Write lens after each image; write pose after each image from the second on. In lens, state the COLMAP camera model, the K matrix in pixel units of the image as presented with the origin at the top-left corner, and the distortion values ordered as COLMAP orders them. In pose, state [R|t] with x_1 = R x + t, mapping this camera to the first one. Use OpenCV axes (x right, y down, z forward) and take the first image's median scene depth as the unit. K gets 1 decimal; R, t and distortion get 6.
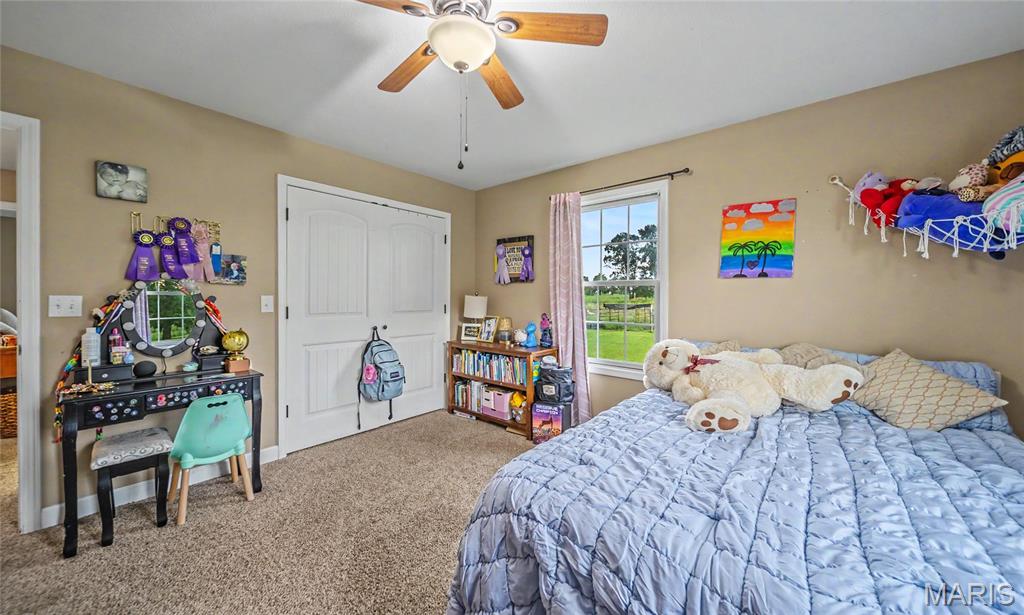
lens RADIAL K [[365.4, 0, 510.9], [0, 365.4, 300.1], [0, 0, 1]] dist [-0.000983, -0.000120]
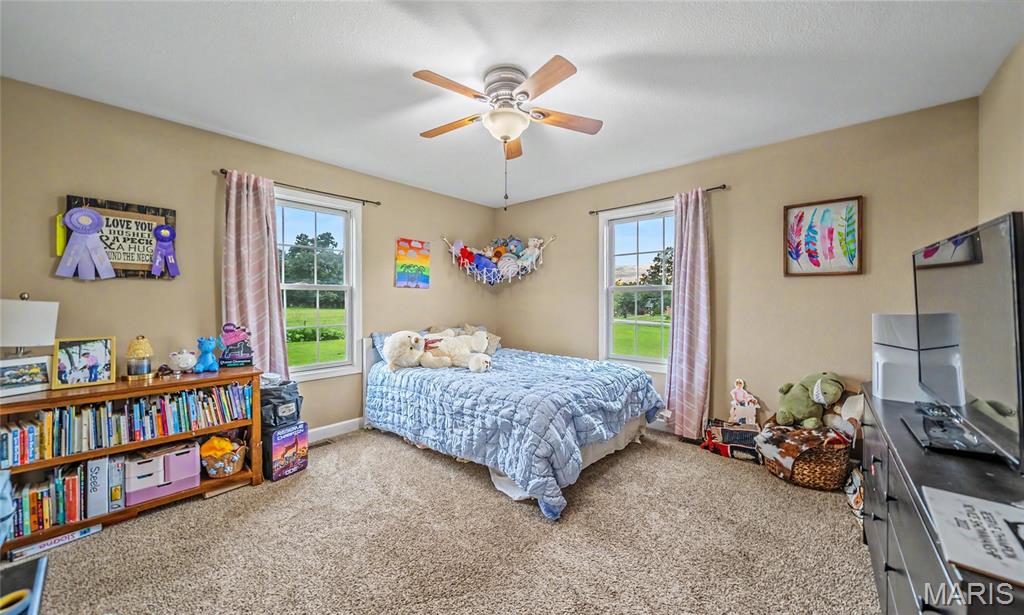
lens RADIAL K [[365.4, 0, 510.9], [0, 365.4, 300.1], [0, 0, 1]] dist [-0.000983, -0.000120]
pose [[0.022010, -0.003773, 0.999751, -0.670557], [0.014118, 0.999894, 0.003463, -0.005742], [-0.999658, 0.014038, 0.022061, 0.409576]]
